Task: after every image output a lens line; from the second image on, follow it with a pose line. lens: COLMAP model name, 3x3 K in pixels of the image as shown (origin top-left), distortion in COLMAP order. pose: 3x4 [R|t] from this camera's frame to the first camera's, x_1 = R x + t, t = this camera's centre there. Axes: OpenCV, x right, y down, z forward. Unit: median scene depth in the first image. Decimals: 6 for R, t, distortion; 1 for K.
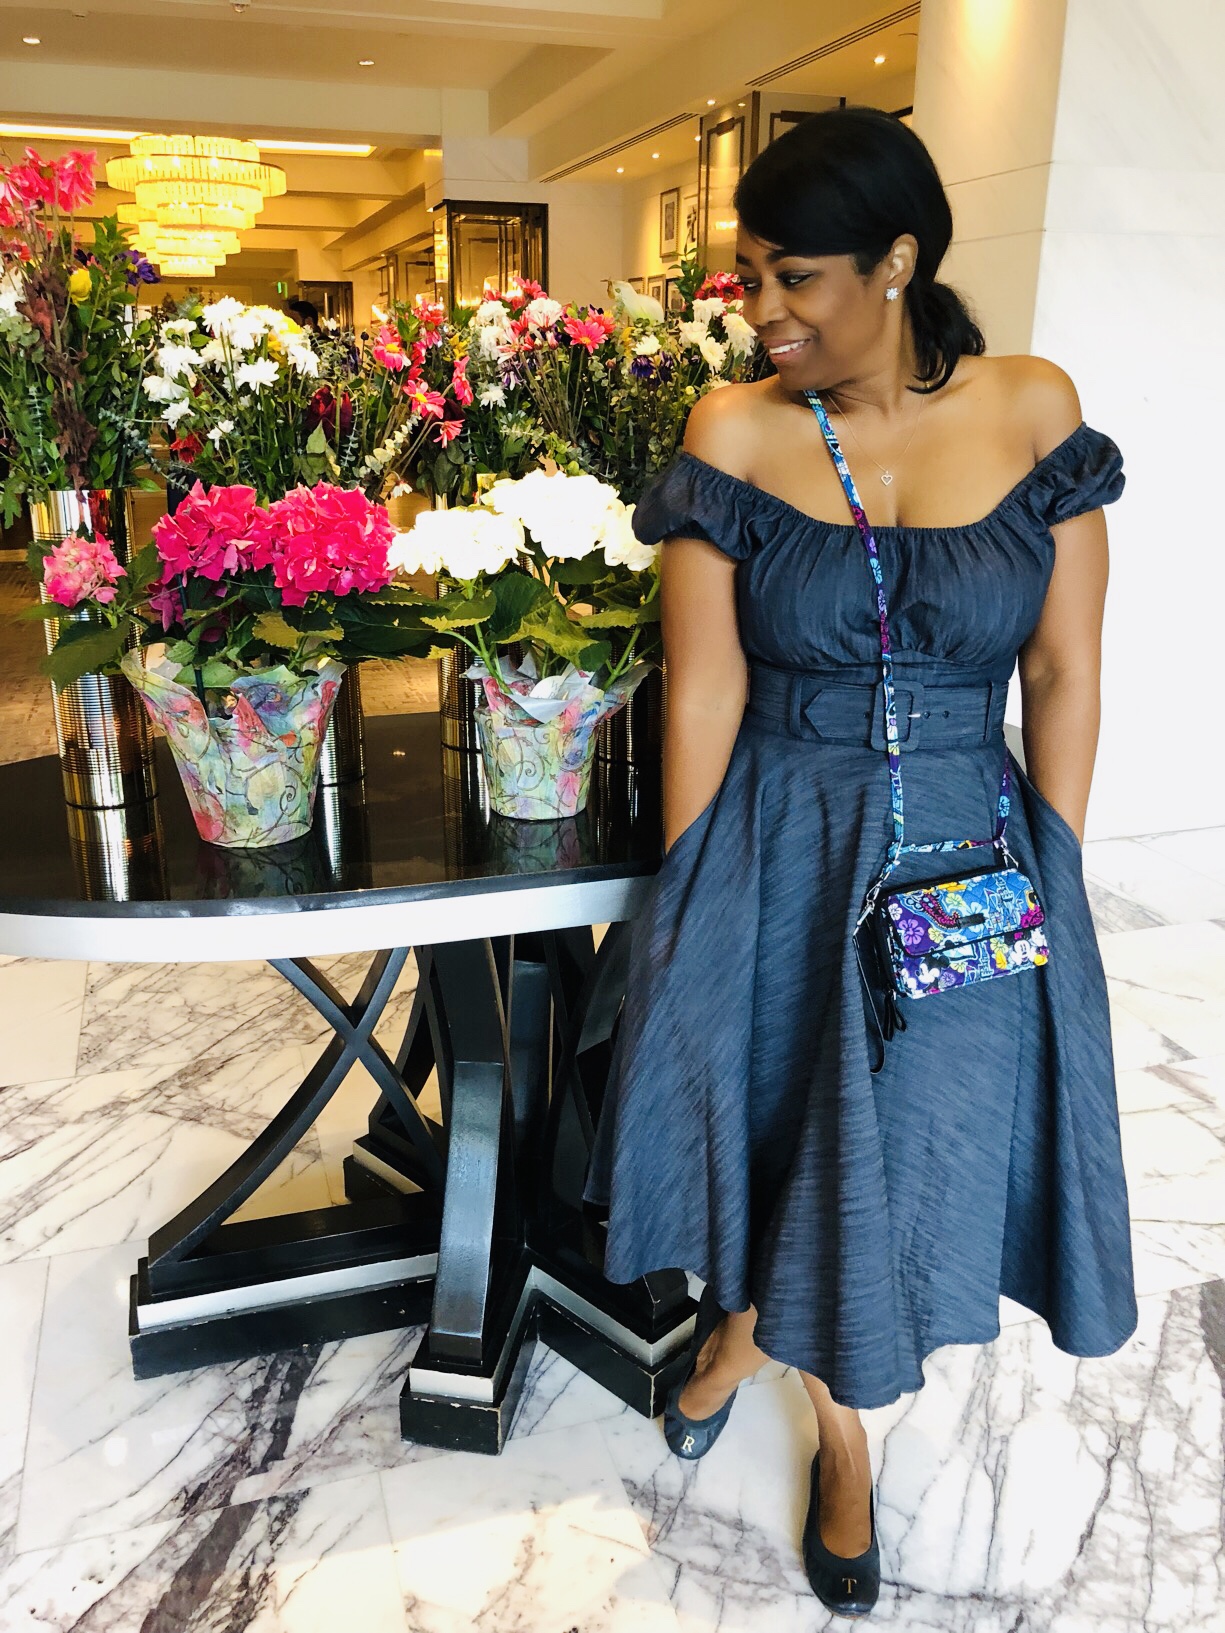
lens RADIAL K [[1361.6, 0, 603.0], [0, 1361.6, 788.8], [0, 0, 1]] dist [0.023928, -0.009802]
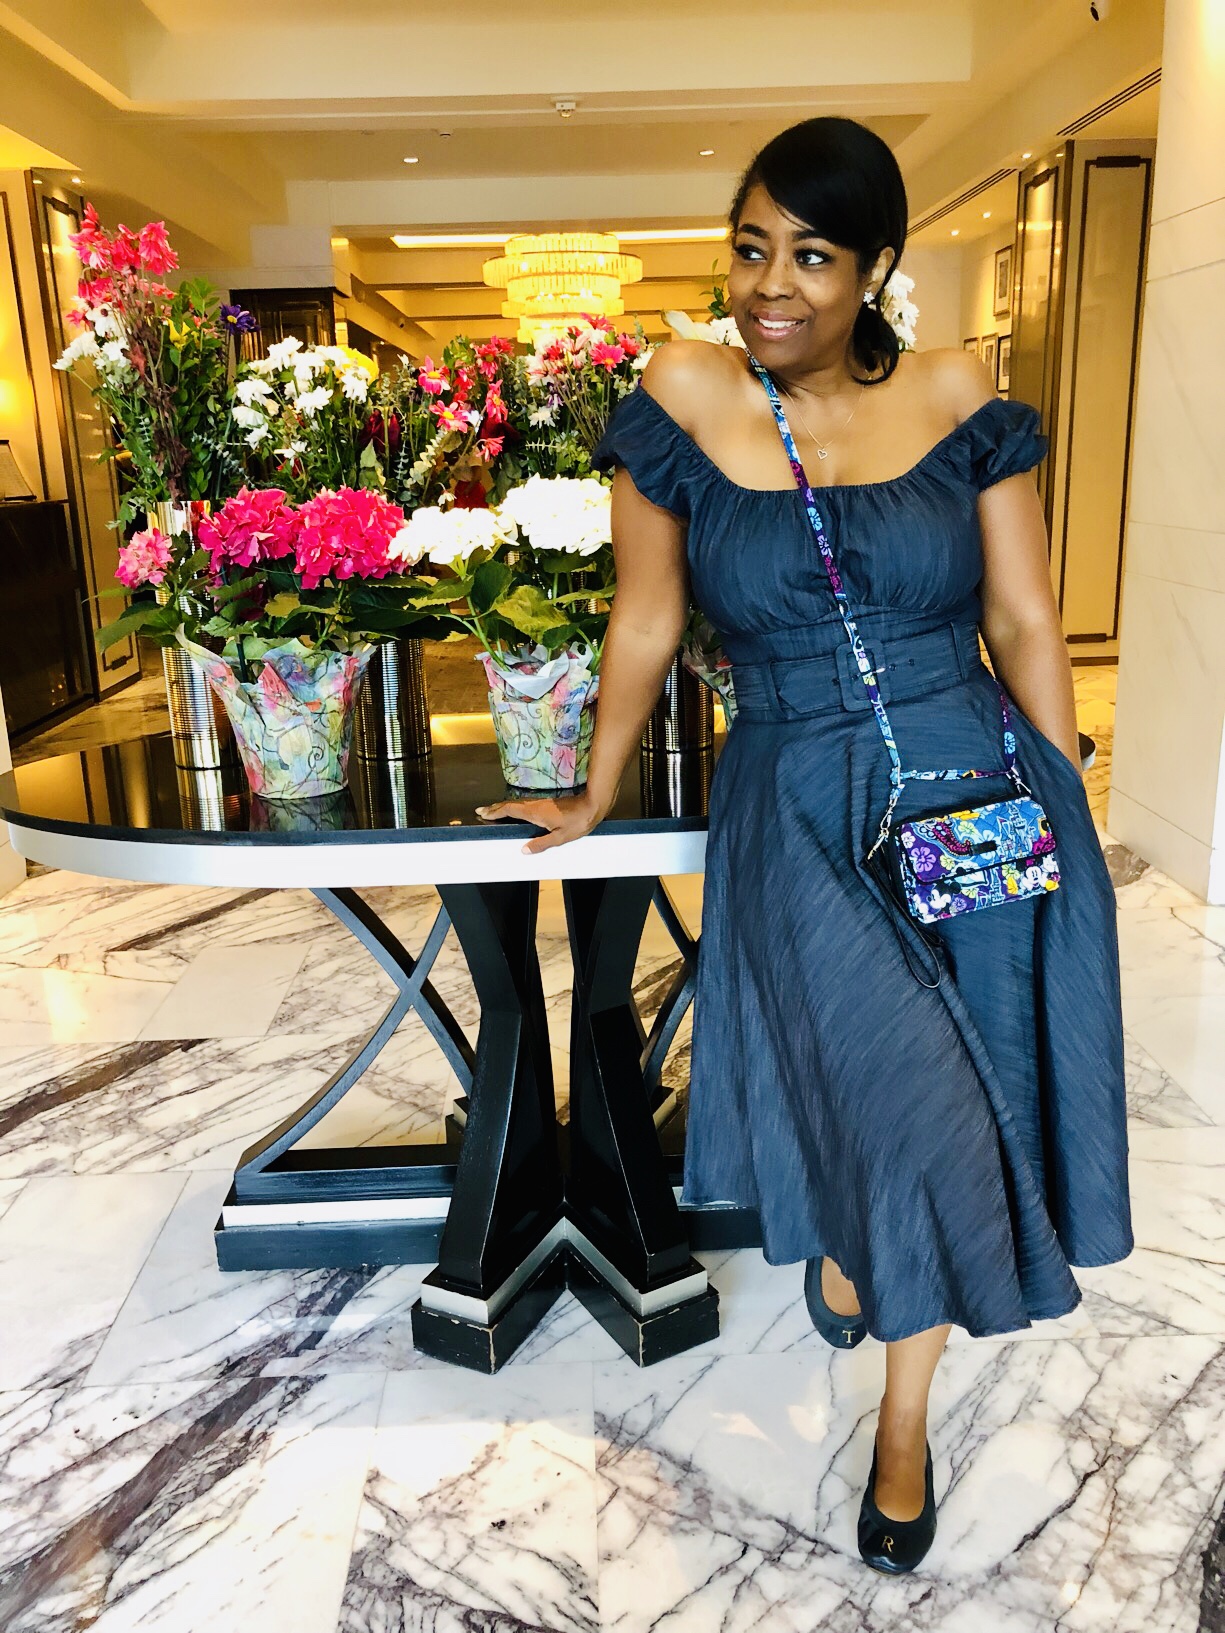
lens RADIAL K [[1361.7, 0, 609.4], [0, 1361.7, 795.5], [0, 0, 1]] dist [0.018892, 0.006650]
pose [[0.963094, 0.034919, -0.266889, 0.299685], [-0.047570, 0.998023, -0.041080, 0.069859], [0.264927, 0.052260, 0.962851, -0.050060]]
